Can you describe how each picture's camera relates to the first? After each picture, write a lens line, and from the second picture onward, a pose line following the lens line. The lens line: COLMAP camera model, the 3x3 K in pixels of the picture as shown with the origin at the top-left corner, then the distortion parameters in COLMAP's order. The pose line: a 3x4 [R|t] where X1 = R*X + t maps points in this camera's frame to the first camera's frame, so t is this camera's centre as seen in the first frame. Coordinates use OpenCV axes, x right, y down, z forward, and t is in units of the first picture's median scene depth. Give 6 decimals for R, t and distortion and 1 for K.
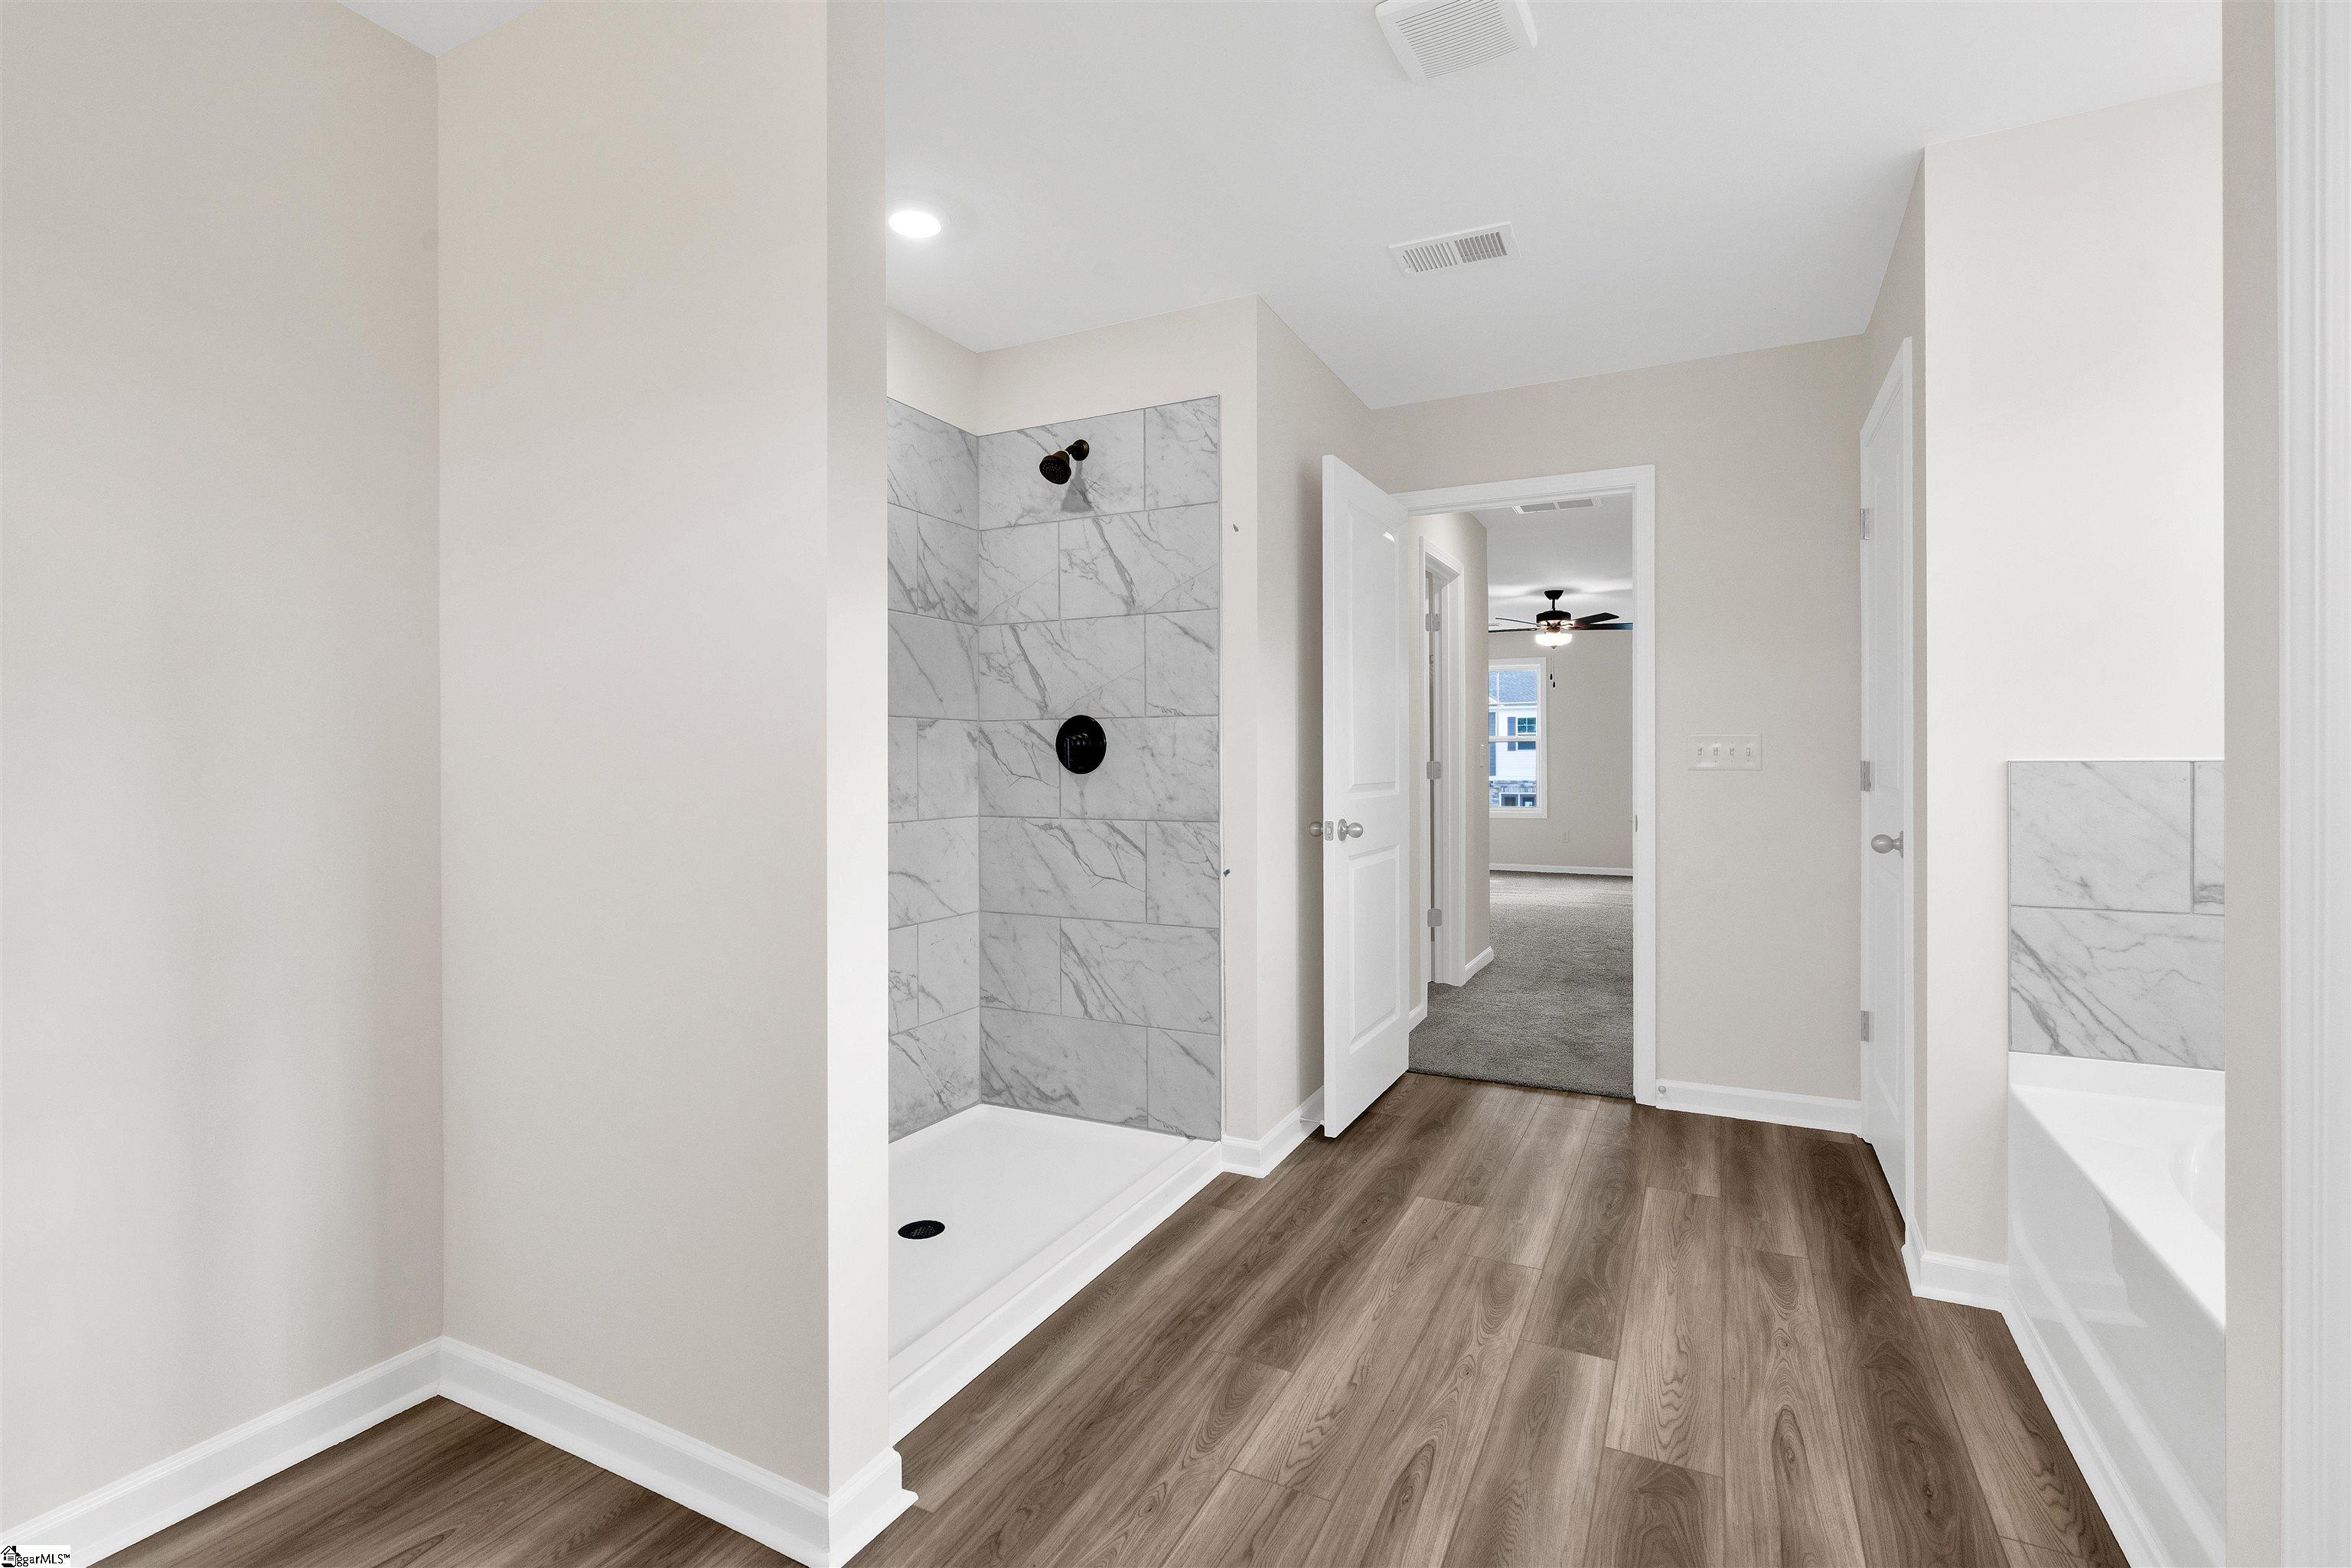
lens RADIAL K [[1074.3, 0, 1182.9], [0, 1074.3, 763.7], [0, 0, 1]] dist [-0.002539, 0.000423]
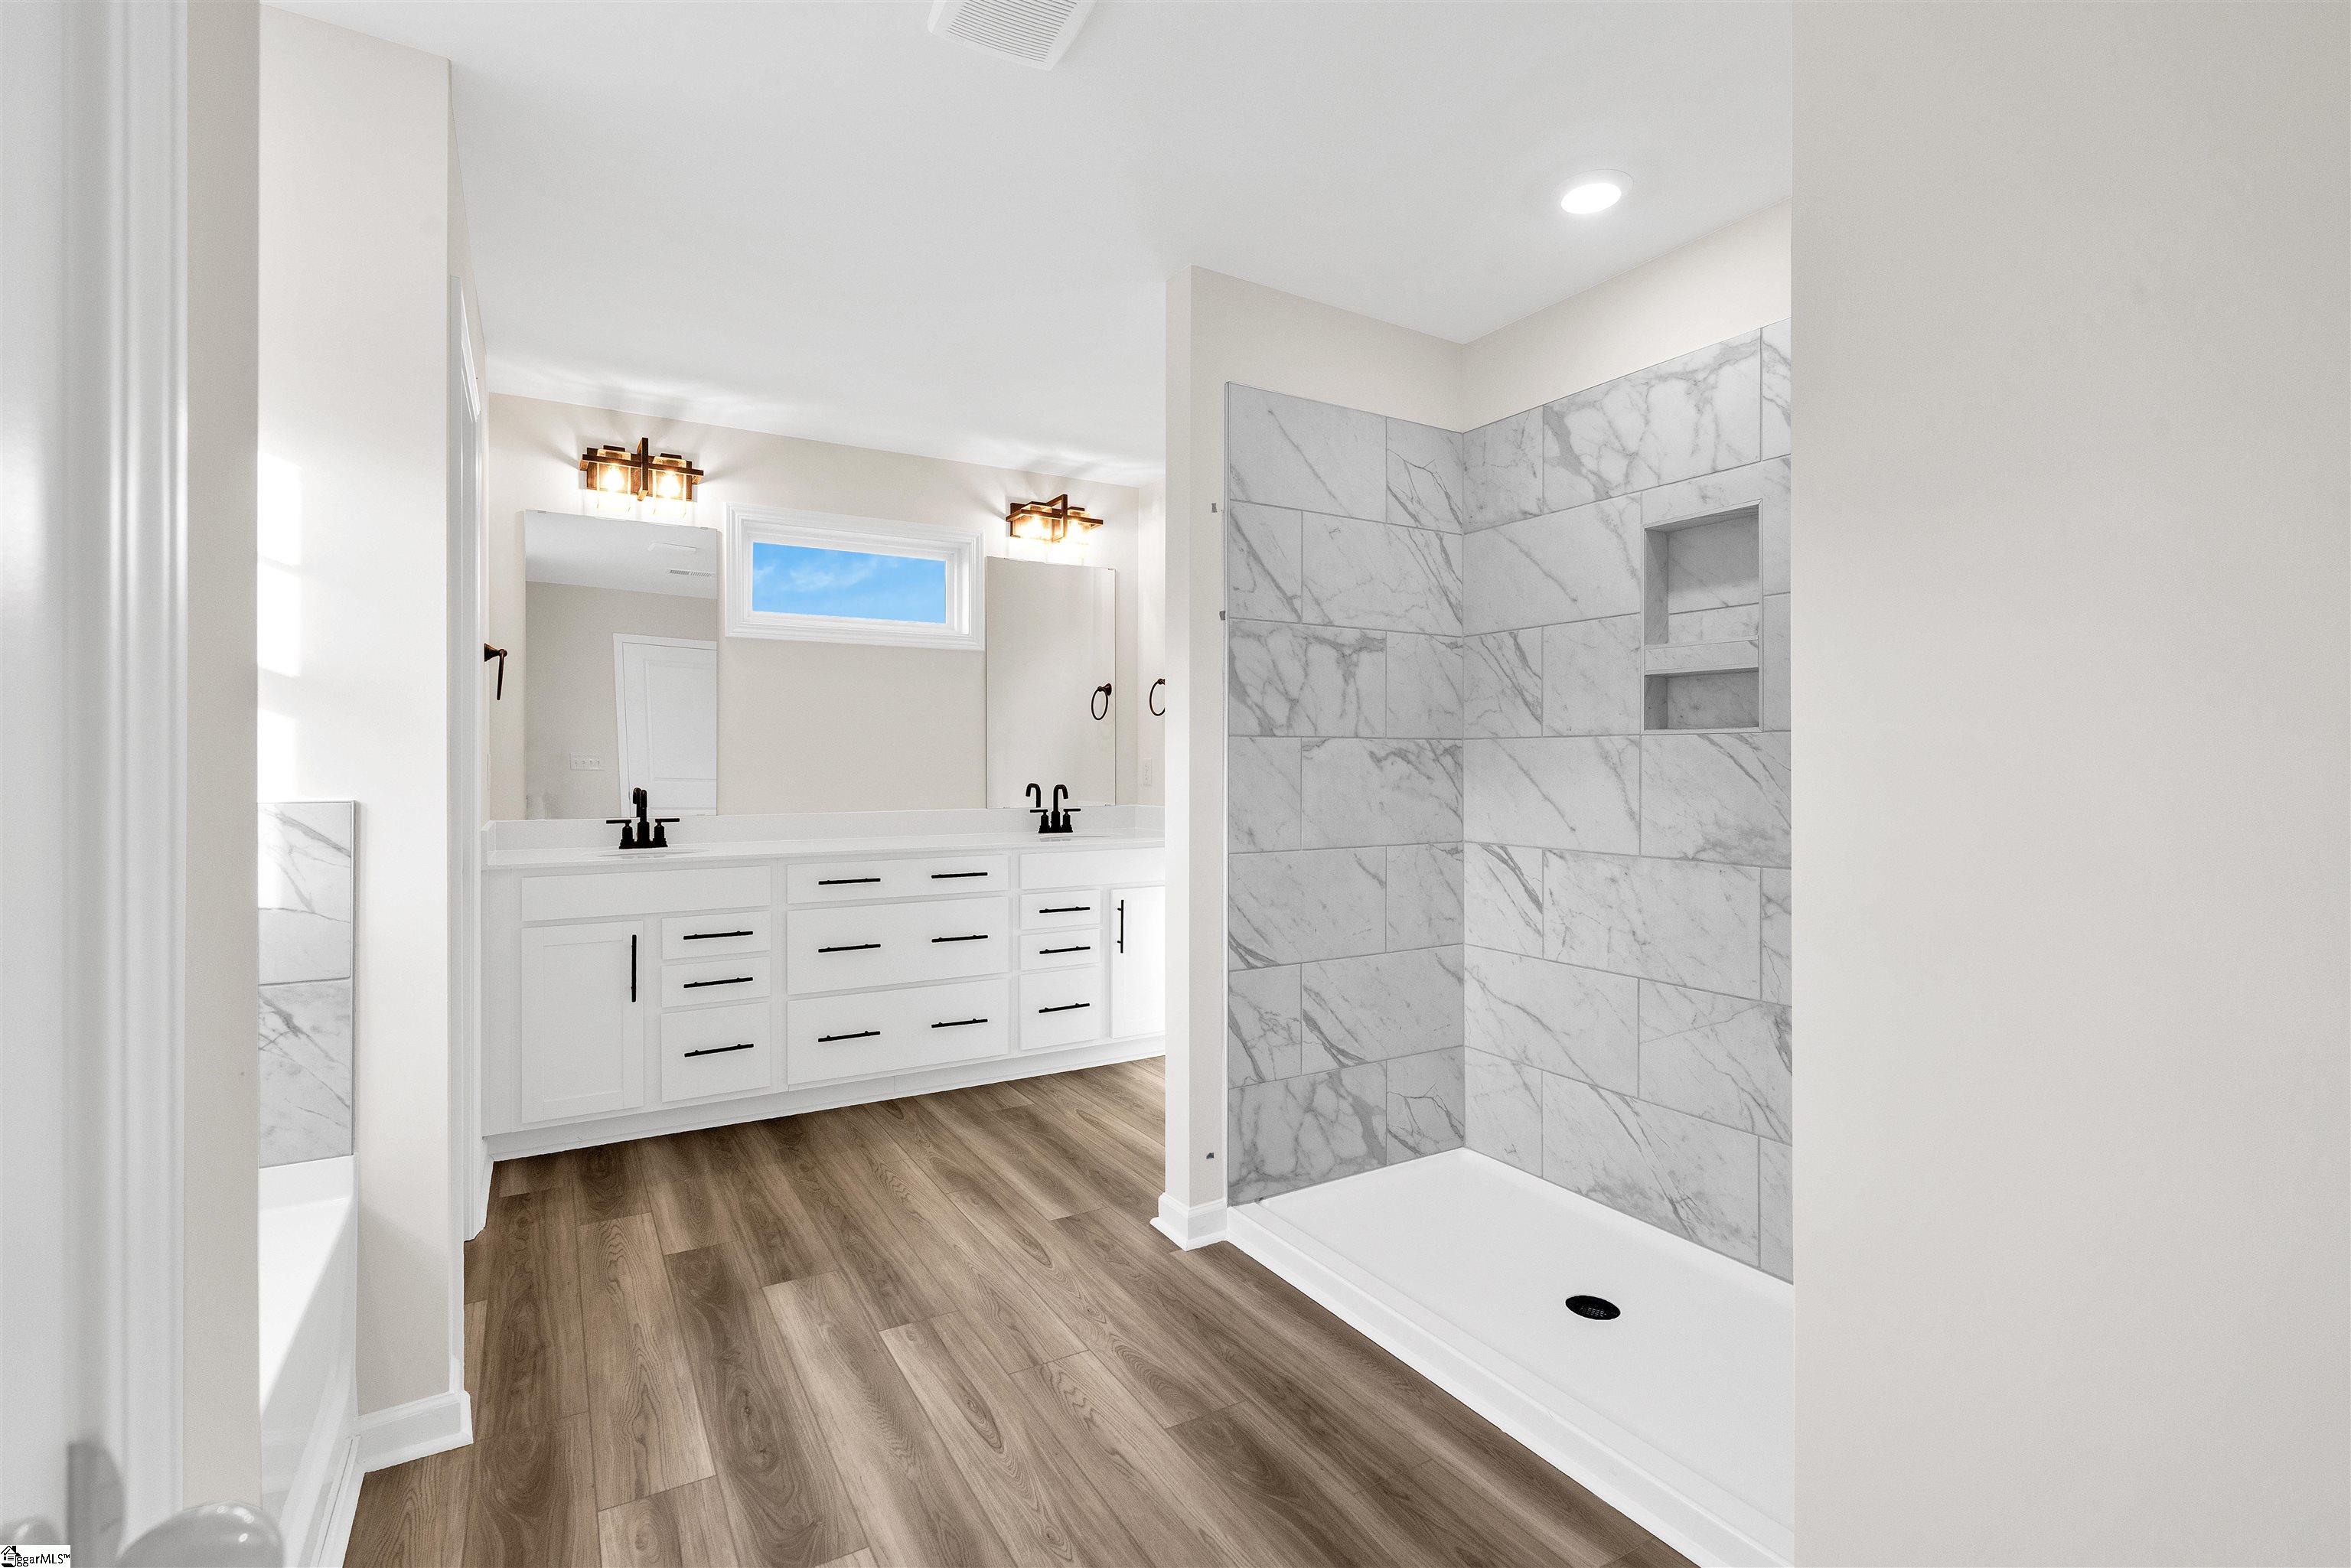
lens RADIAL K [[1074.3, 0, 1186.3], [0, 1074.3, 773.8], [0, 0, 1]] dist [-0.002539, 0.000423]
pose [[-0.534933, 0.007872, -0.844858, 0.994098], [-0.004869, 0.999911, 0.012399, -0.043682], [0.844880, 0.010746, -0.534848, 1.669940]]
